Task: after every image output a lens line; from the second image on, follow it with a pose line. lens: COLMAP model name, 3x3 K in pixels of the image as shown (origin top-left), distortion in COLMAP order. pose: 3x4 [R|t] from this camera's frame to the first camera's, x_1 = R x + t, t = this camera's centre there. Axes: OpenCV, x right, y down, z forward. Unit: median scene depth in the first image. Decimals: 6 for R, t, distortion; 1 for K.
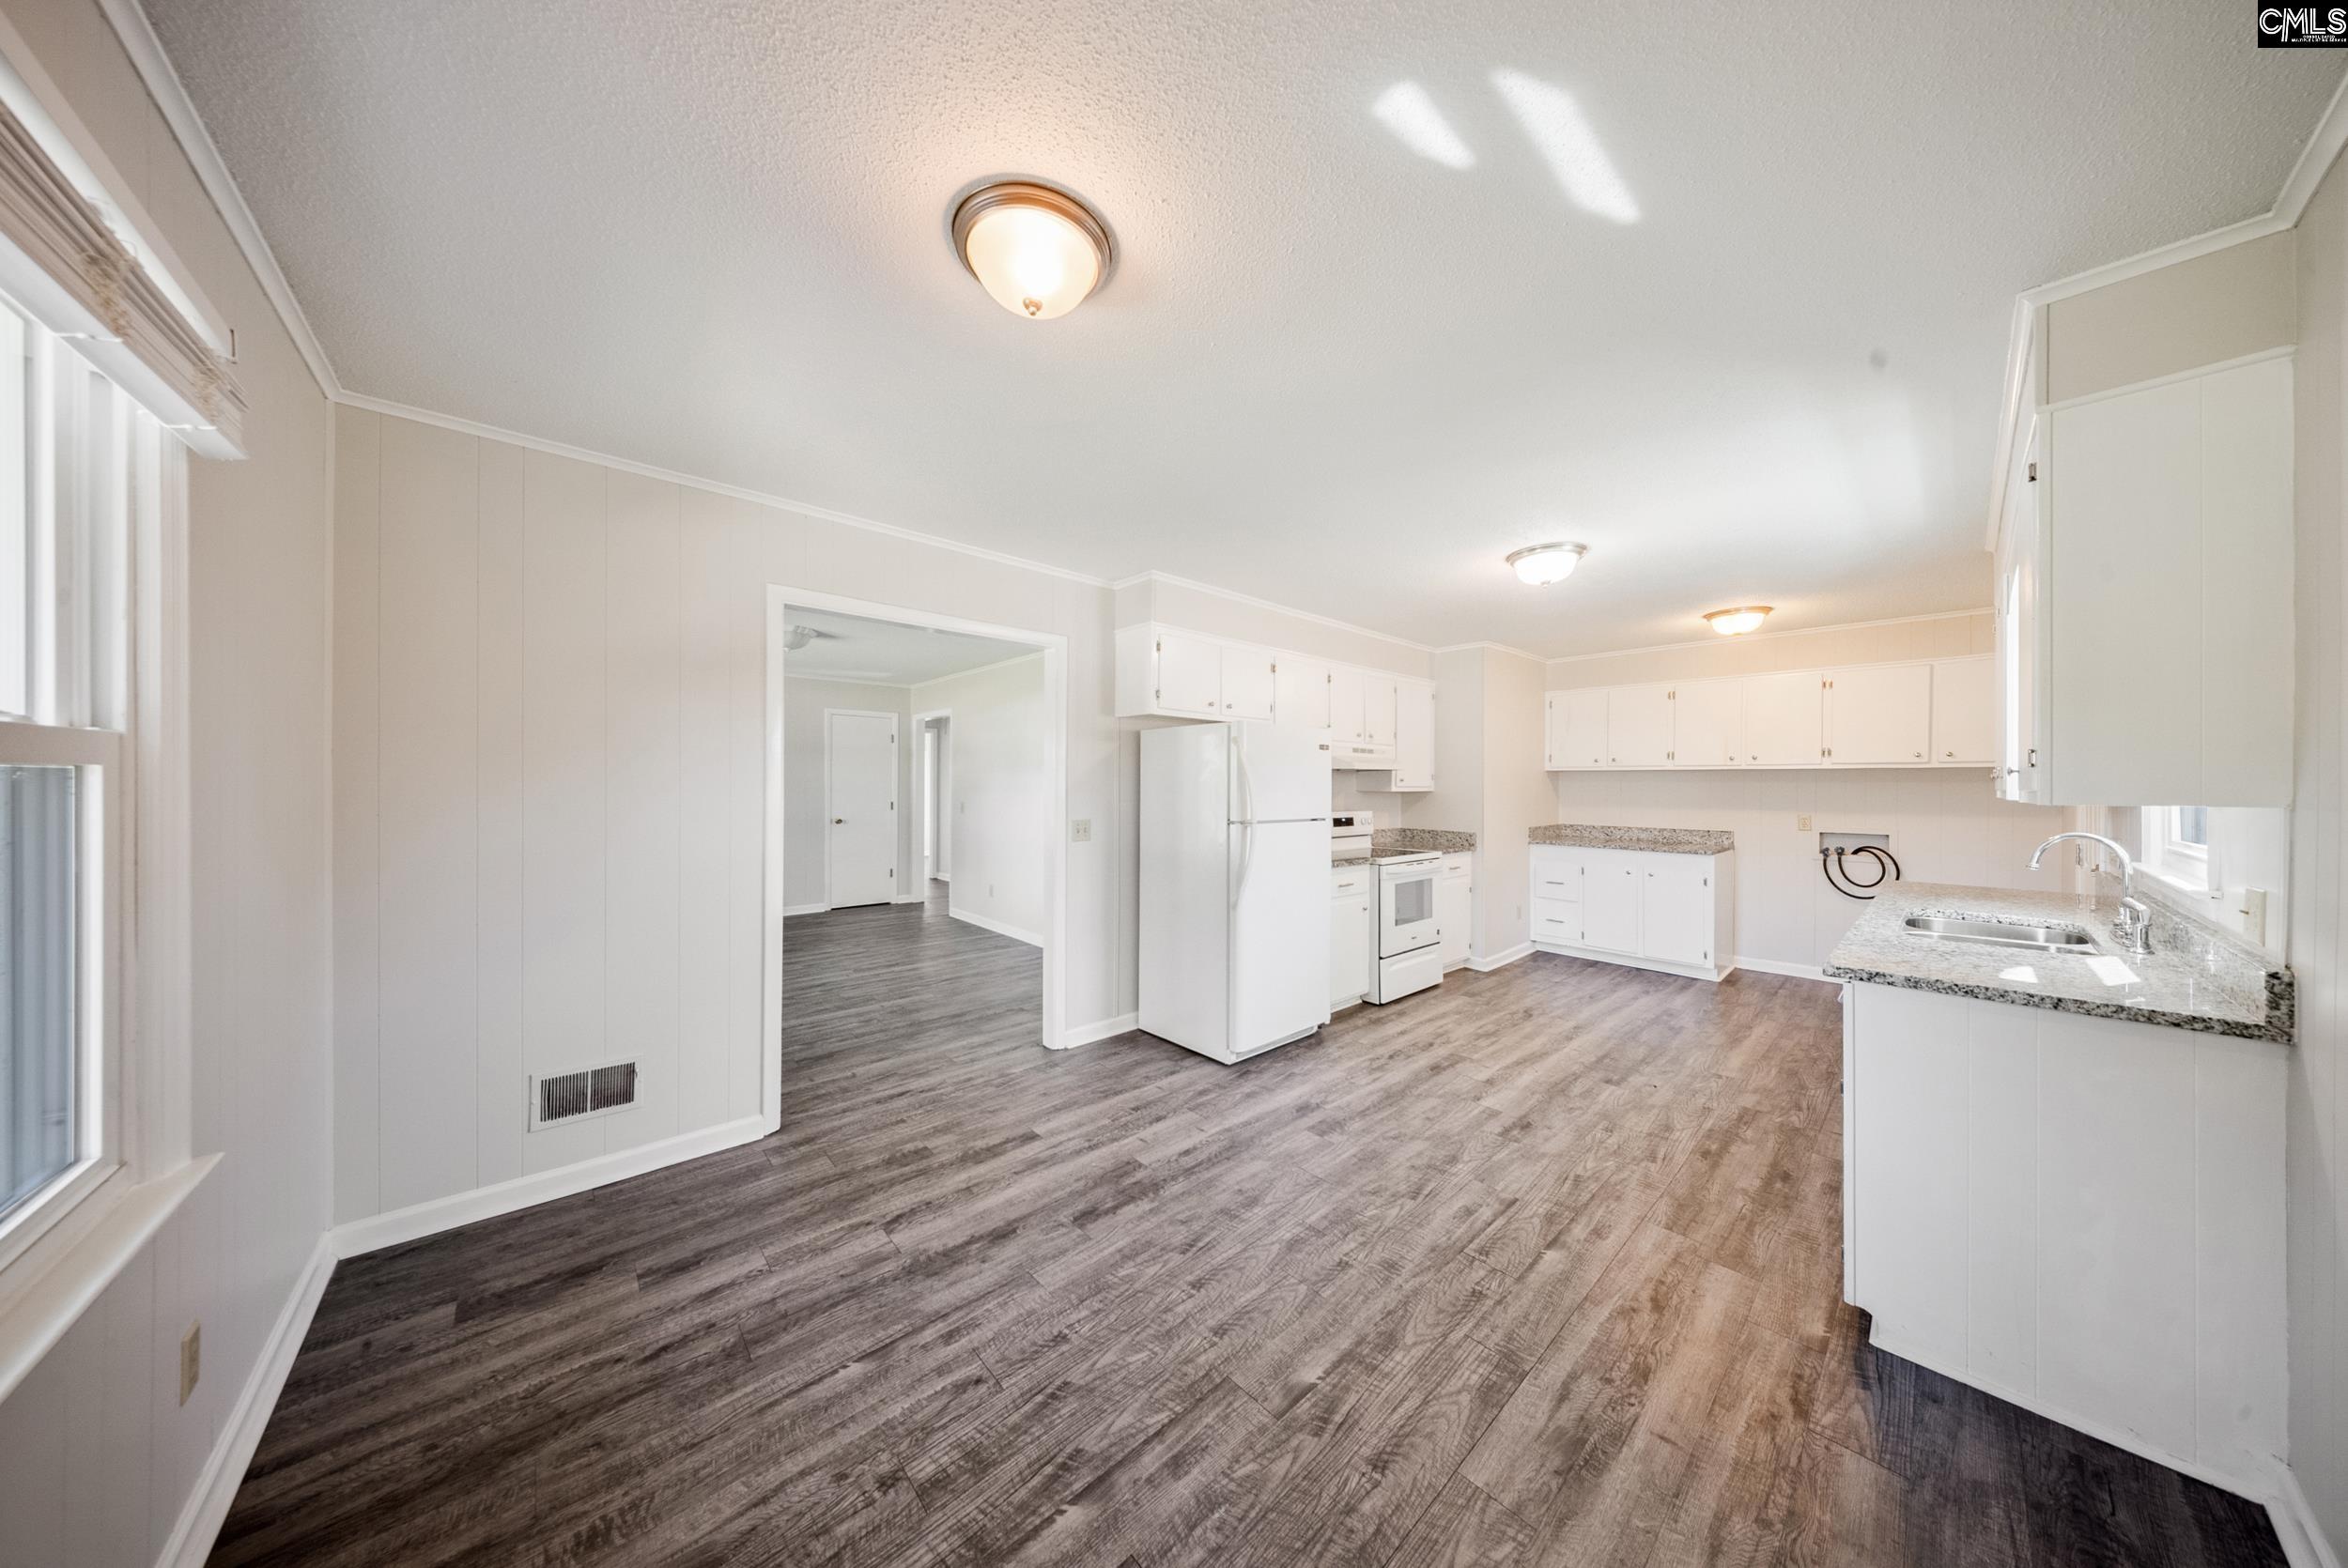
lens RADIAL K [[697.0, 0, 1187.3], [0, 697.0, 783.0], [0, 0, 1]] dist [0.010183, -0.005843]
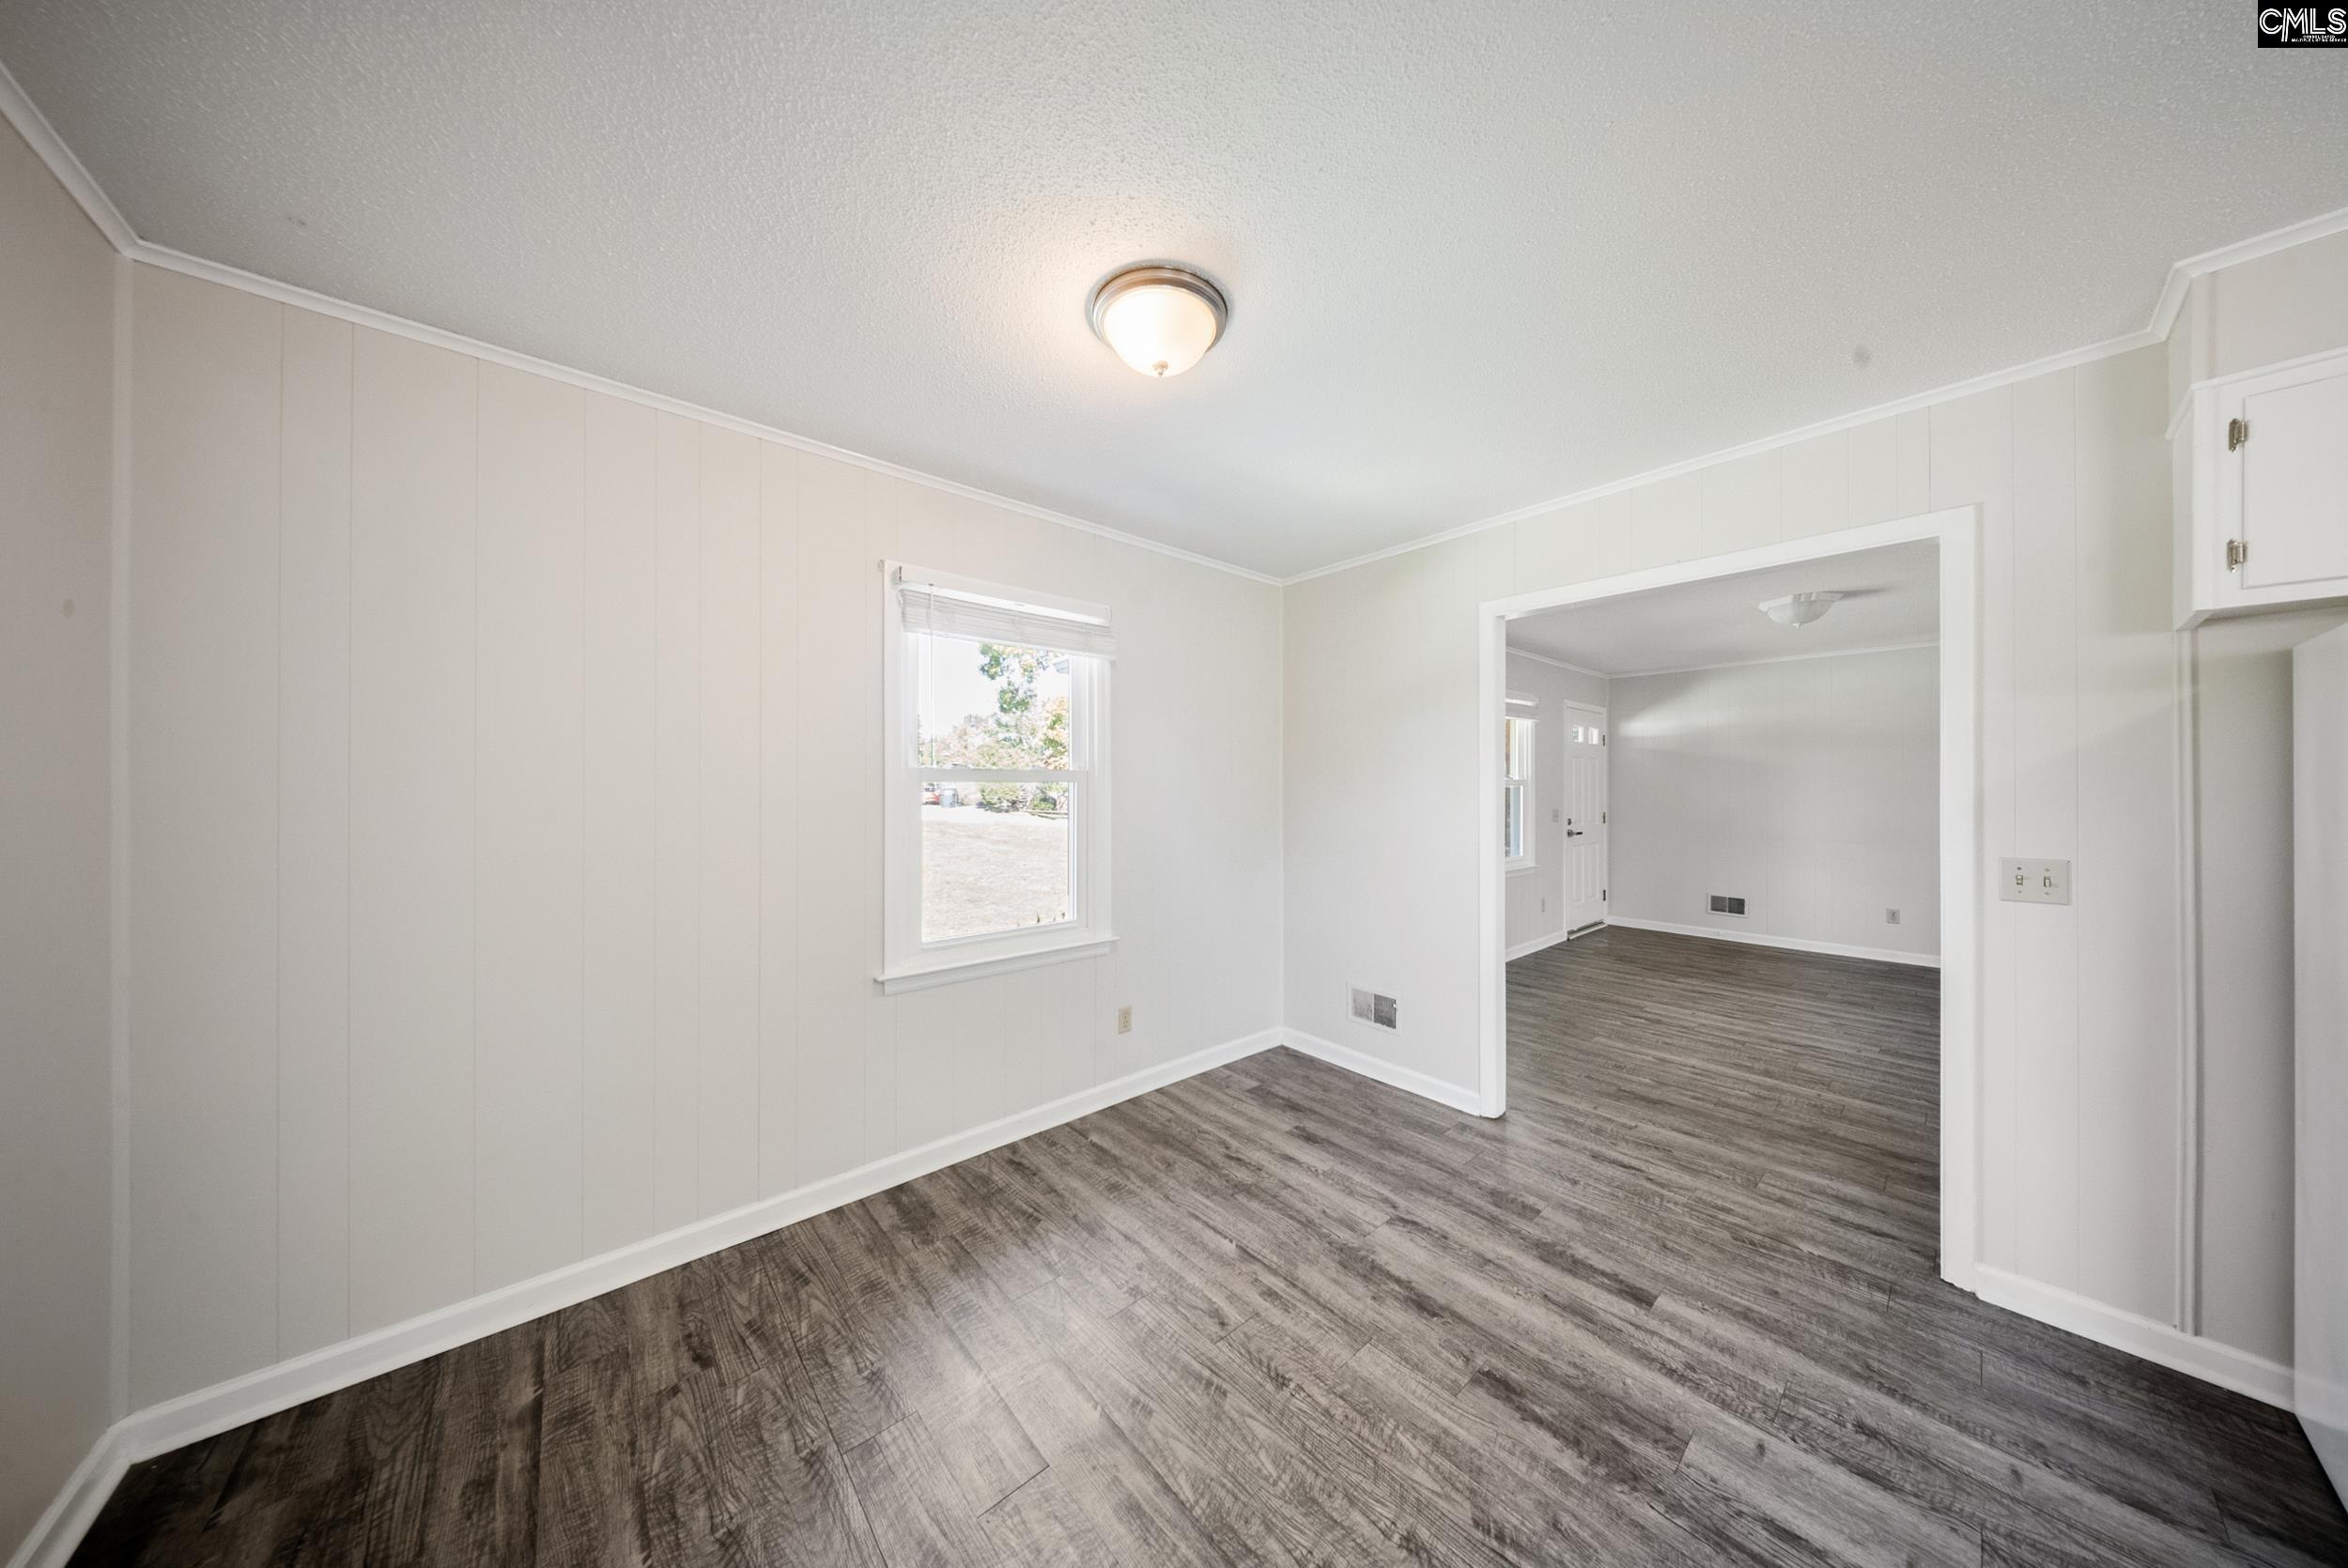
lens RADIAL K [[697.0, 0, 1187.3], [0, 697.0, 783.0], [0, 0, 1]] dist [0.010183, -0.005843]
pose [[-0.014245, -0.010936, -0.999839, 0.486257], [0.000387, 0.999940, -0.010943, 0.003882], [0.999898, -0.000543, -0.014240, 0.566277]]
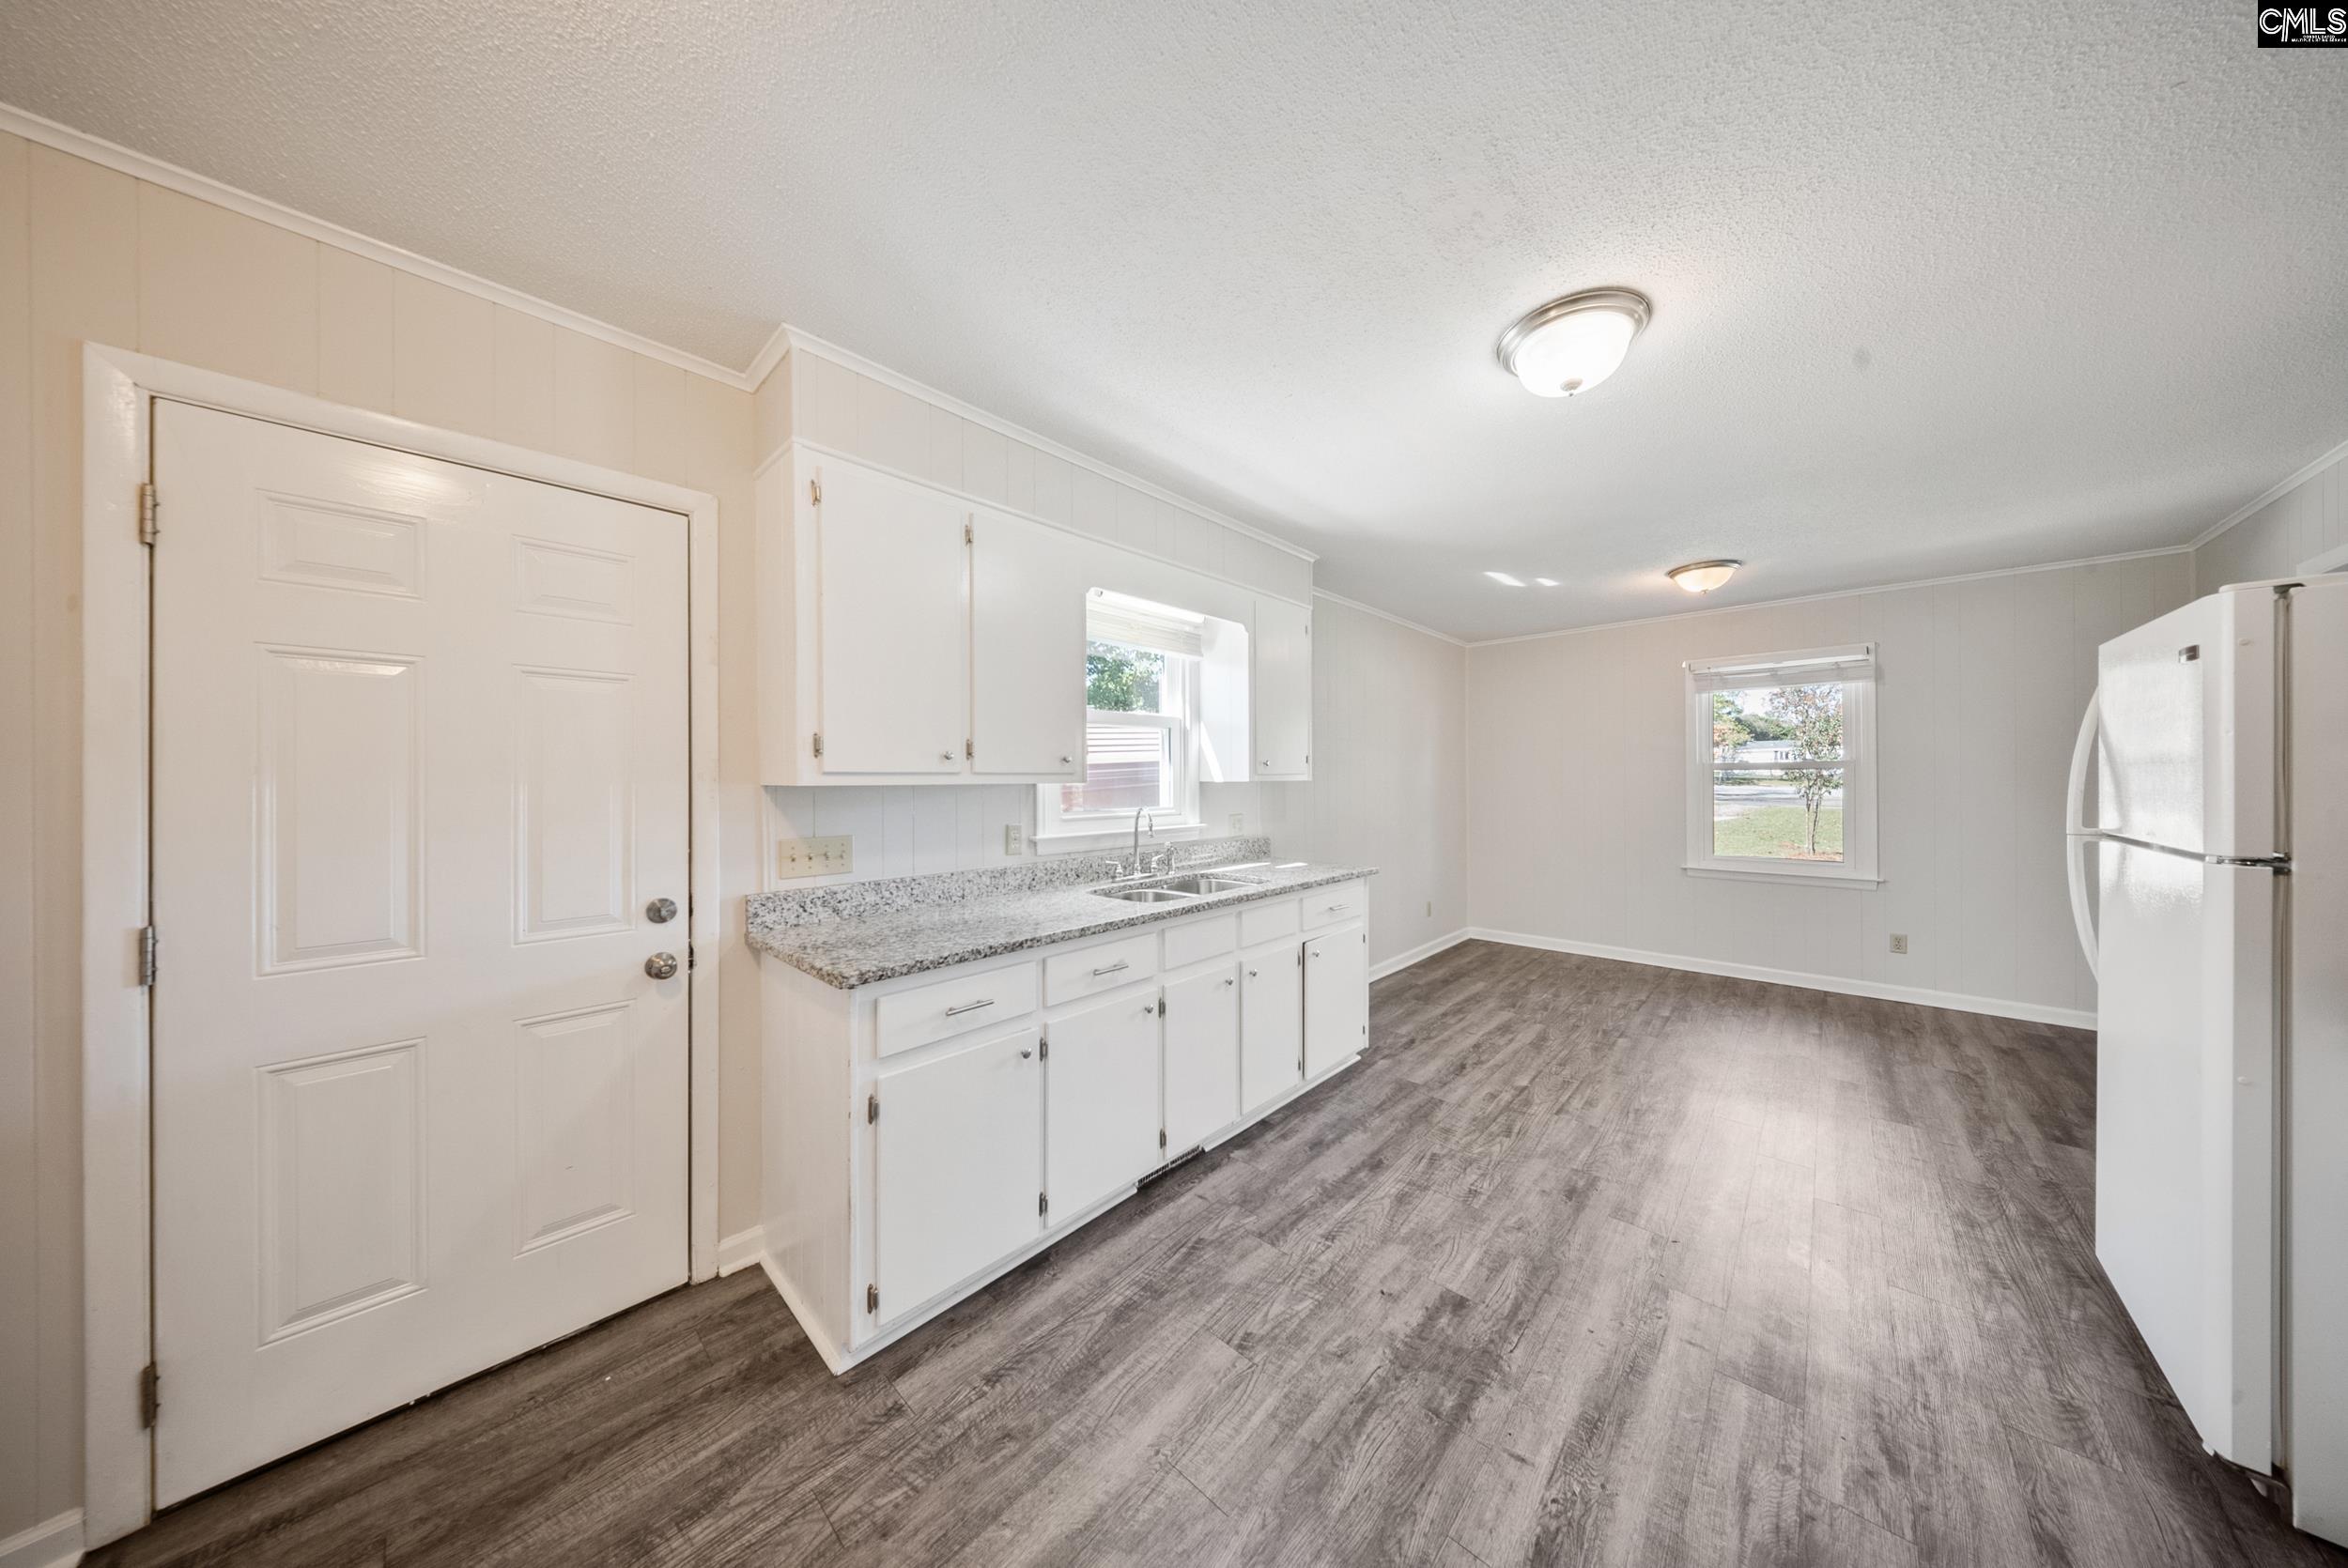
lens RADIAL K [[706.1, 0, 1170.1], [0, 706.1, 777.5], [0, 0, 1]] dist [0.000756, -0.000017]
pose [[-0.997237, -0.001790, -0.074267, 1.063538], [-0.001697, 0.999998, -0.001310, 0.015900], [0.074269, -0.001180, -0.997238, 1.879014]]
